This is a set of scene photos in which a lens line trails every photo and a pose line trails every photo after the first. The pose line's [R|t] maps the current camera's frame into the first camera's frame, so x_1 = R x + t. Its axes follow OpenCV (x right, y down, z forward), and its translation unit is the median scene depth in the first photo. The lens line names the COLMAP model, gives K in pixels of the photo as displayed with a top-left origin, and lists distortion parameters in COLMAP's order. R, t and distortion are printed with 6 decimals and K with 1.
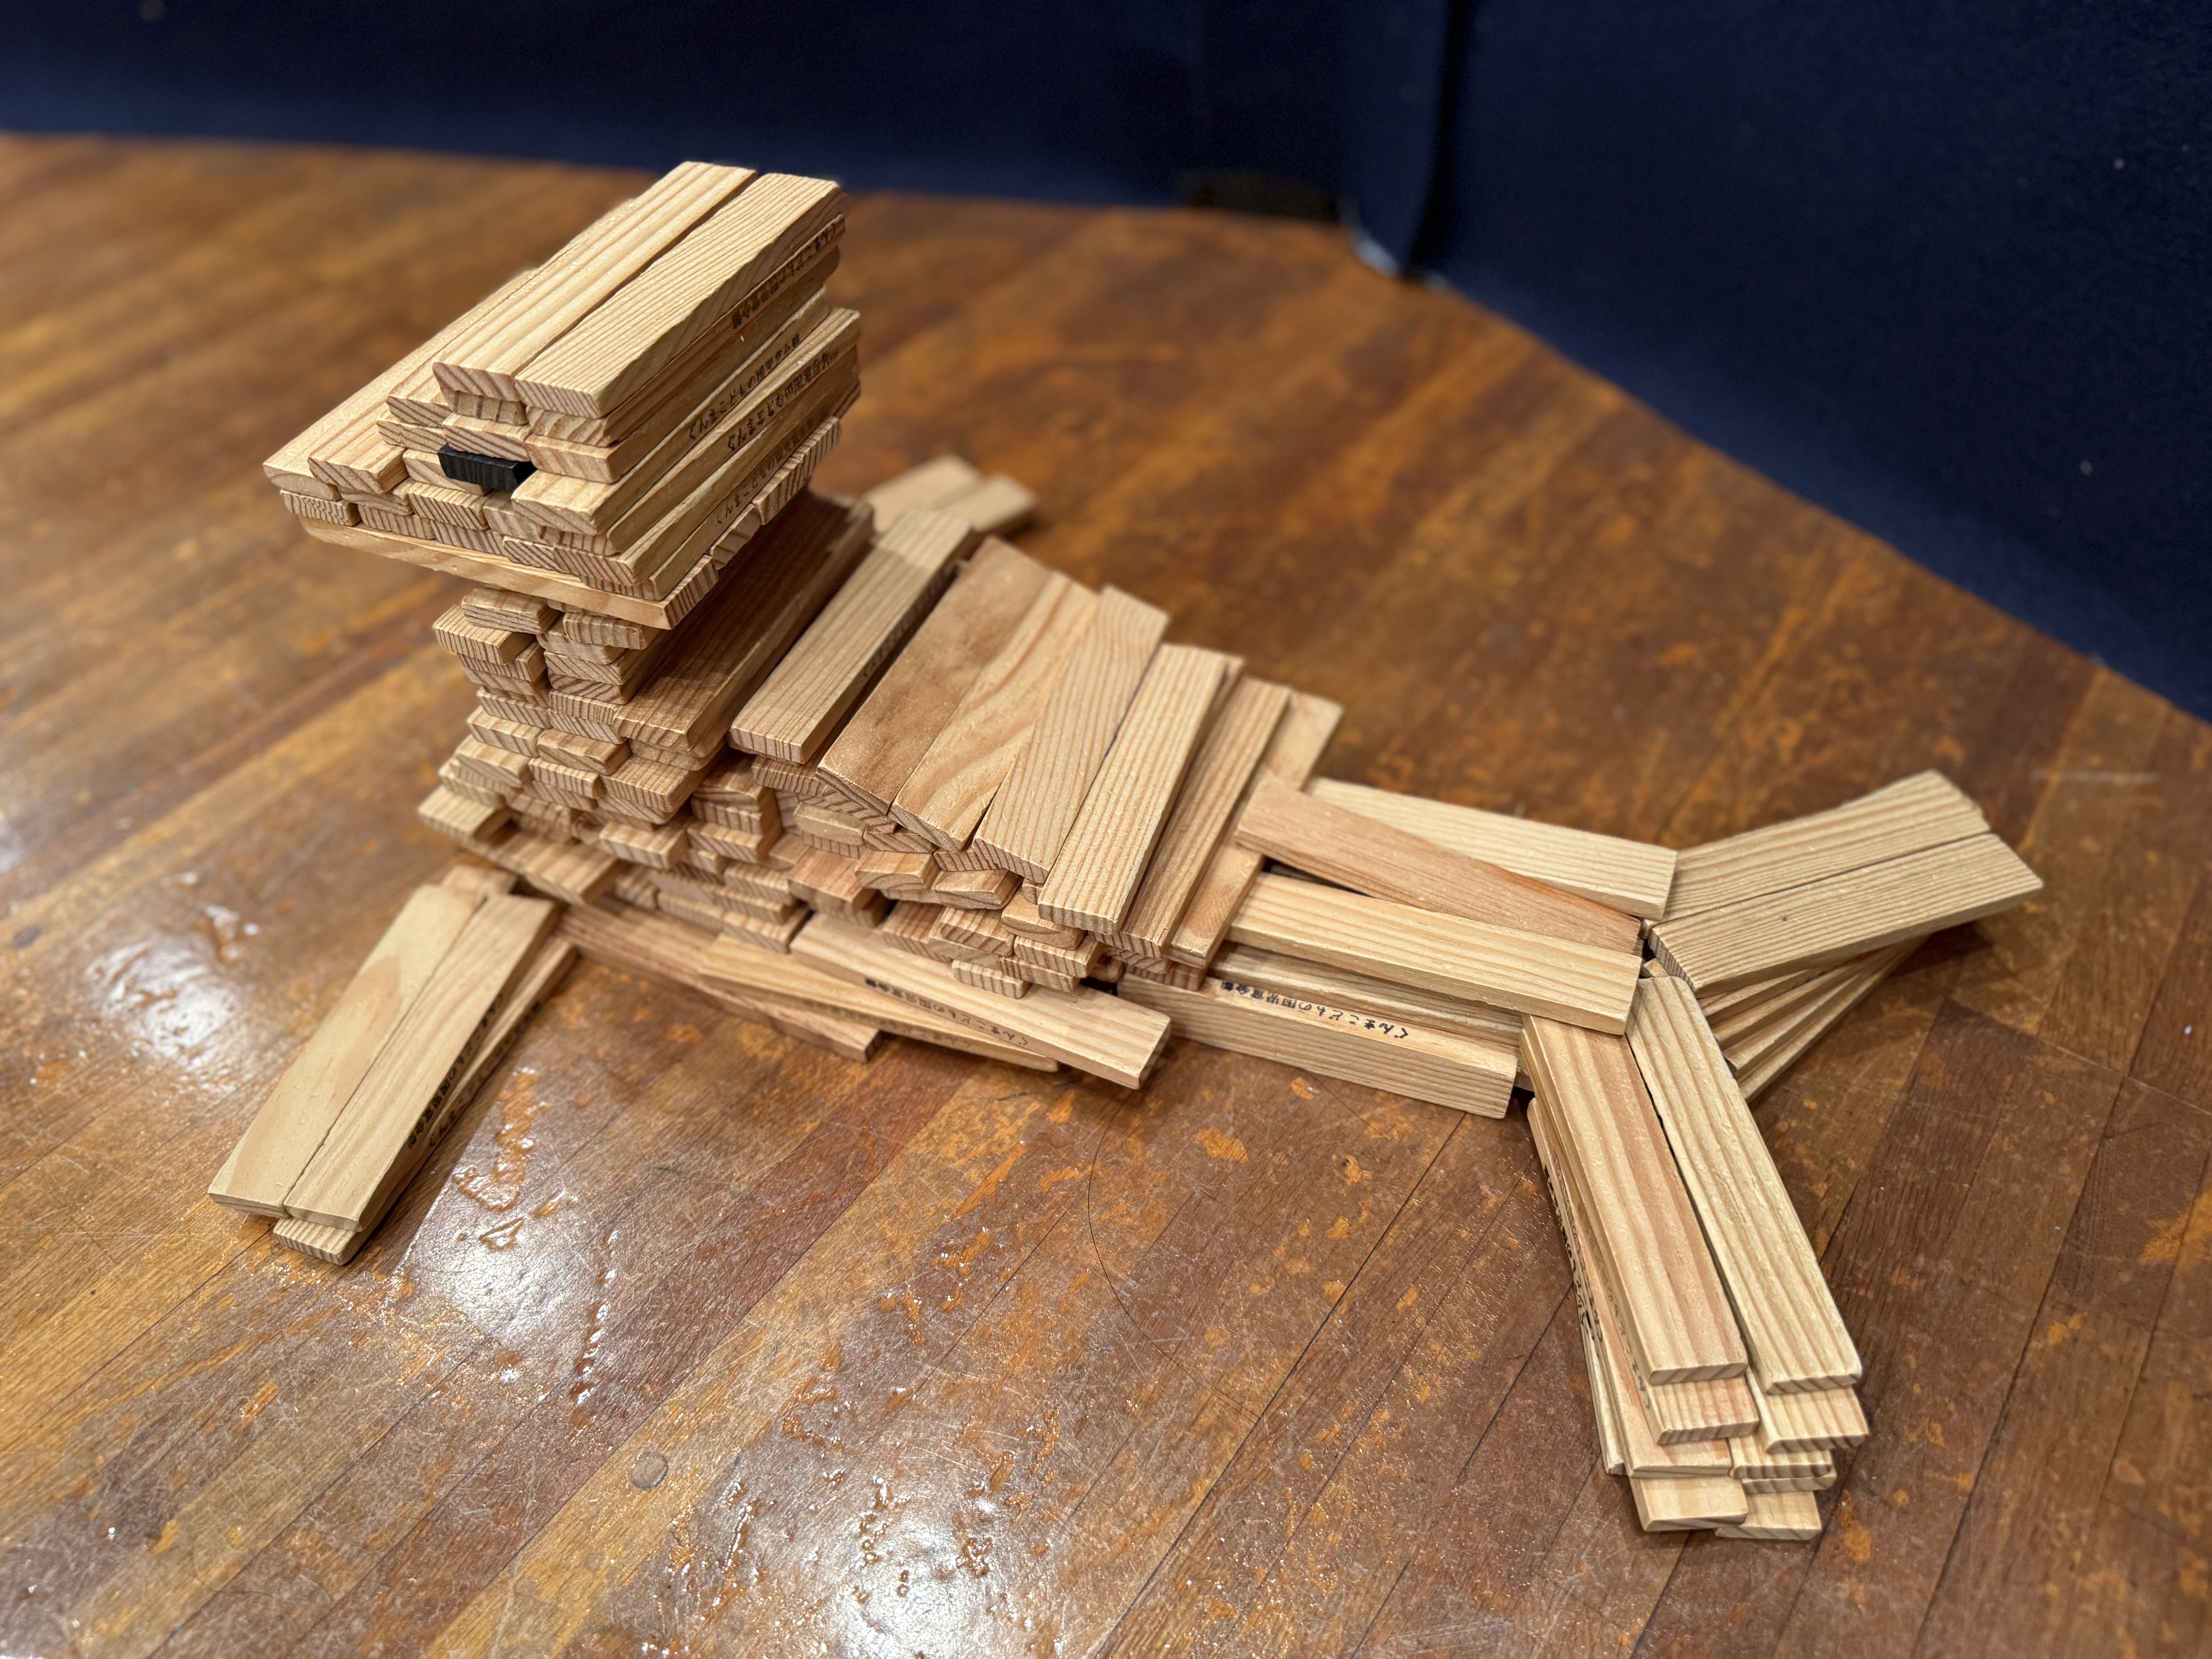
lens RADIAL K [[1793.9, 0, 1138.9], [0, 1793.9, 830.6], [0, 0, 1]] dist [0.125828, -0.358734]
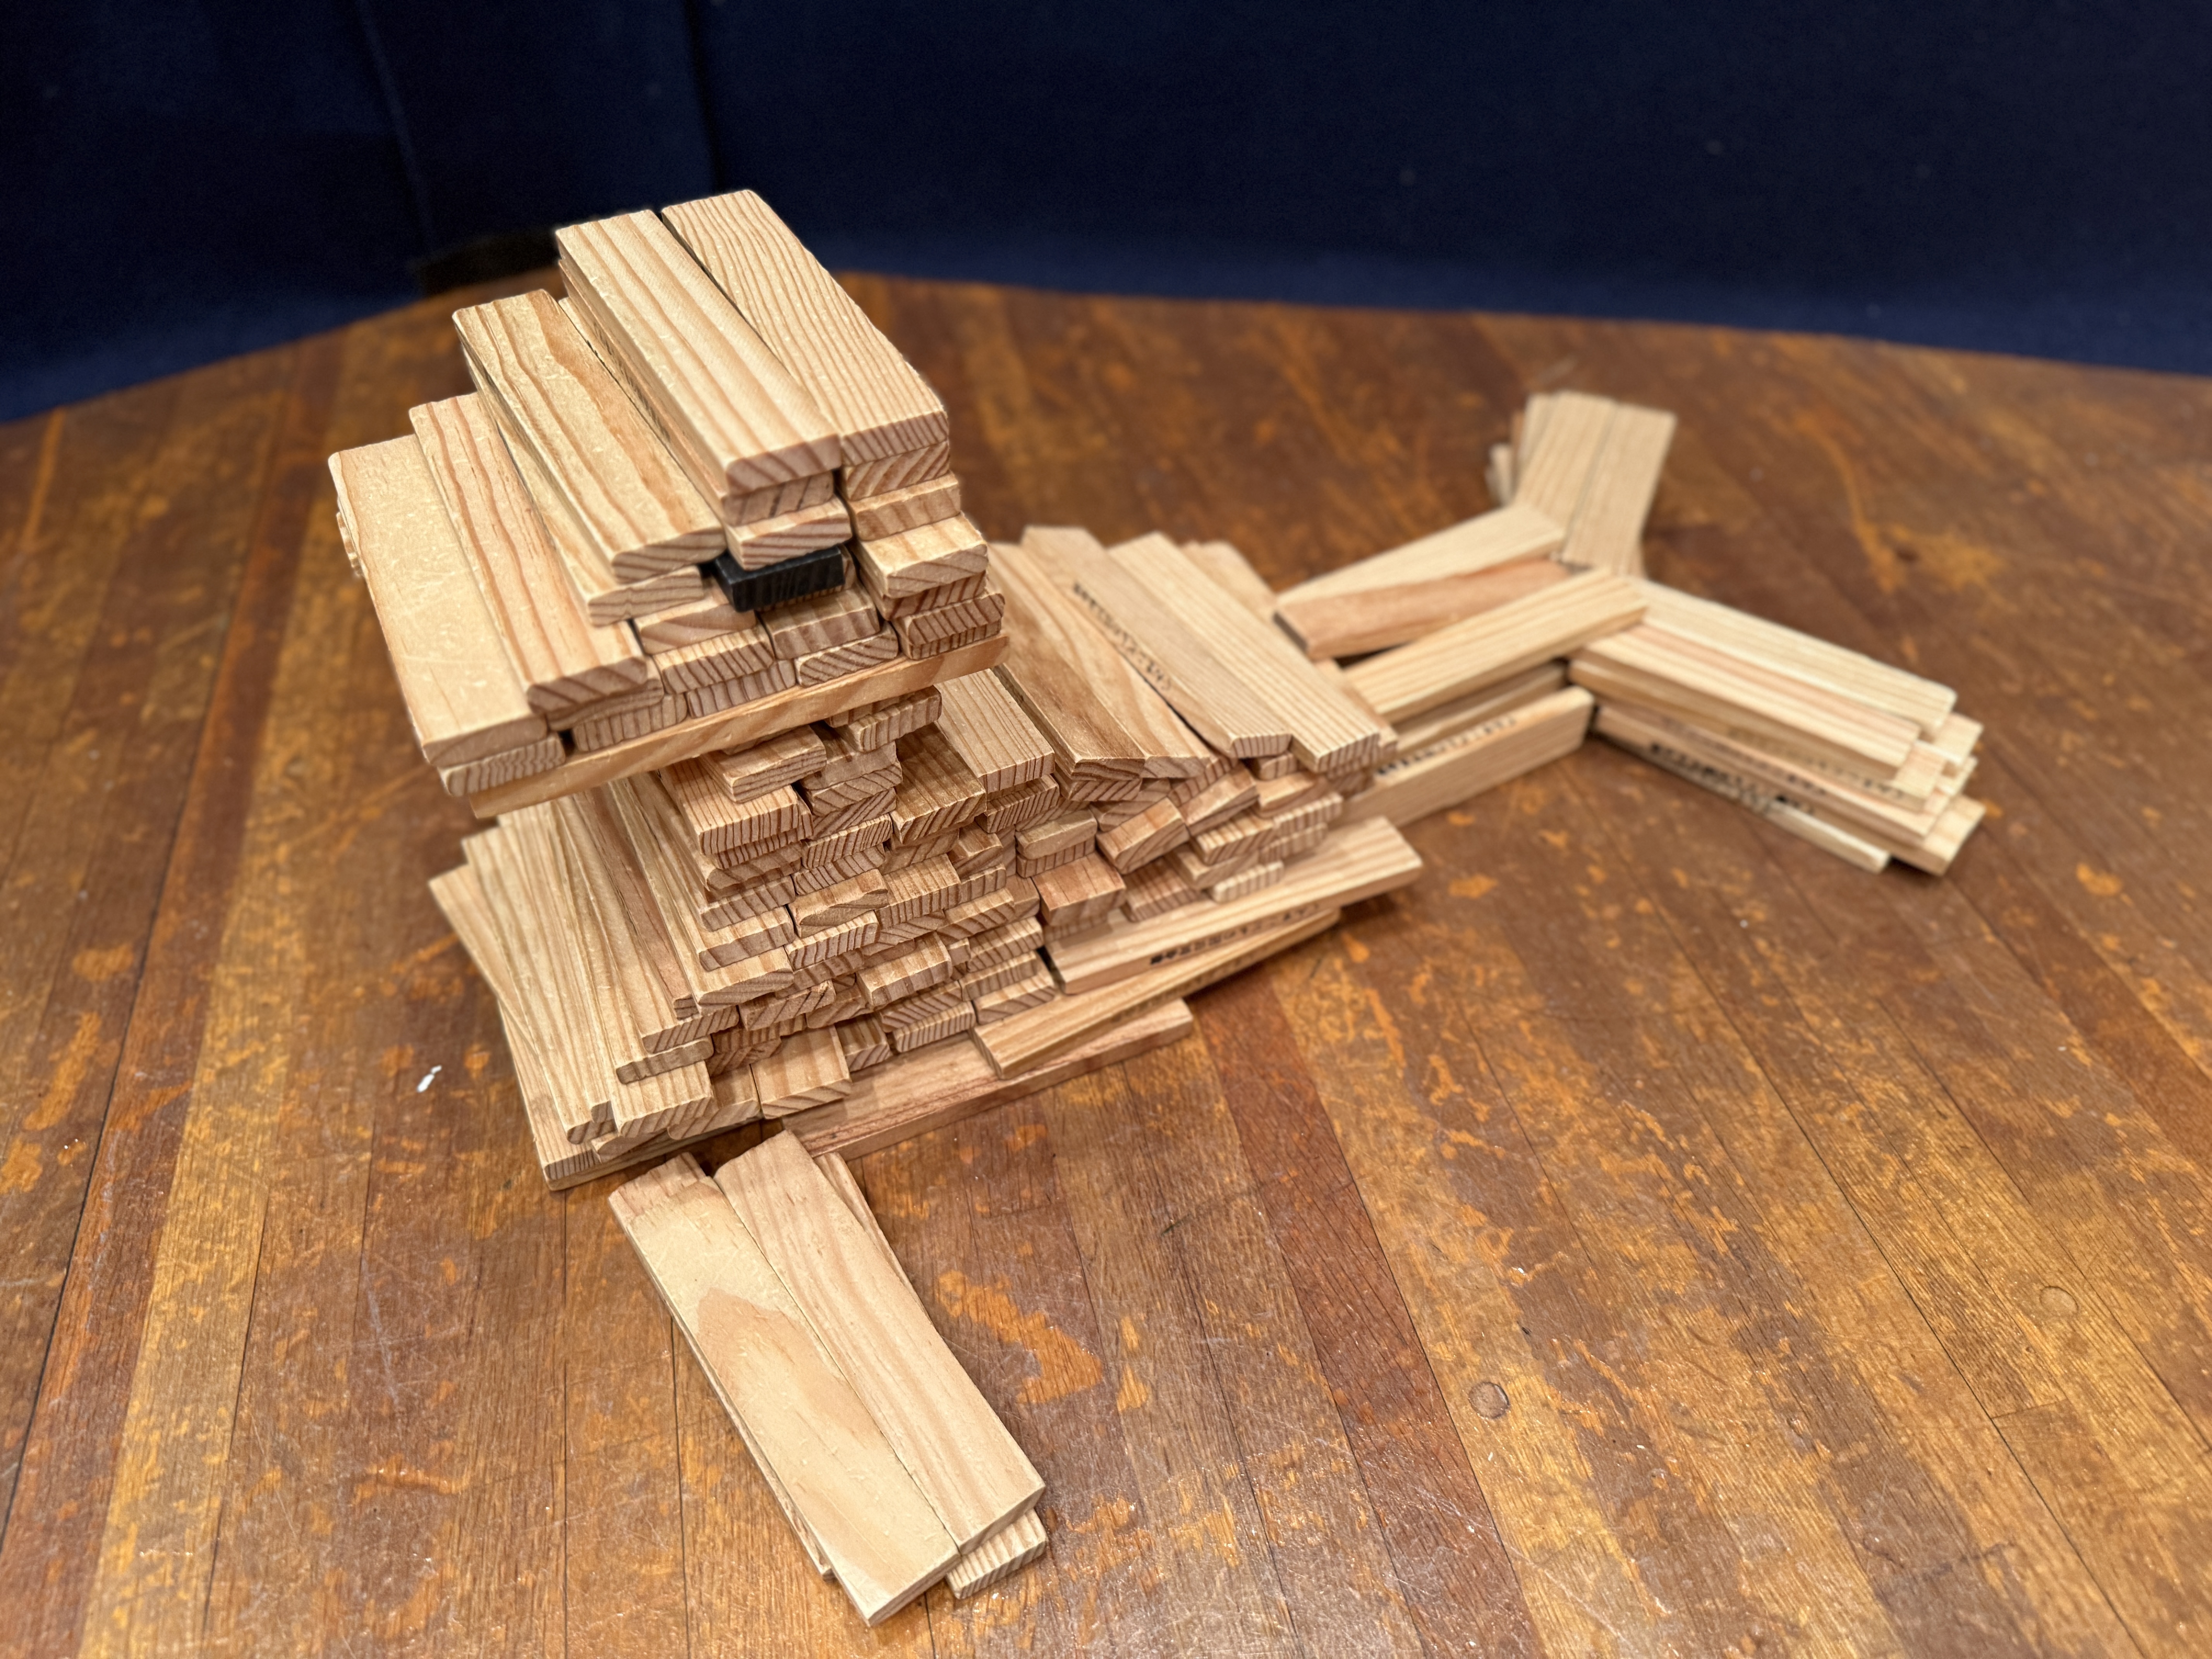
lens RADIAL K [[1793.9, 0, 1138.9], [0, 1793.9, 830.6], [0, 0, 1]] dist [0.125828, -0.358734]
pose [[0.600409, -0.491241, 0.631024, -0.738125], [0.516262, 0.840723, 0.163273, -0.136269], [-0.610723, 0.227744, 0.758387, 0.273856]]
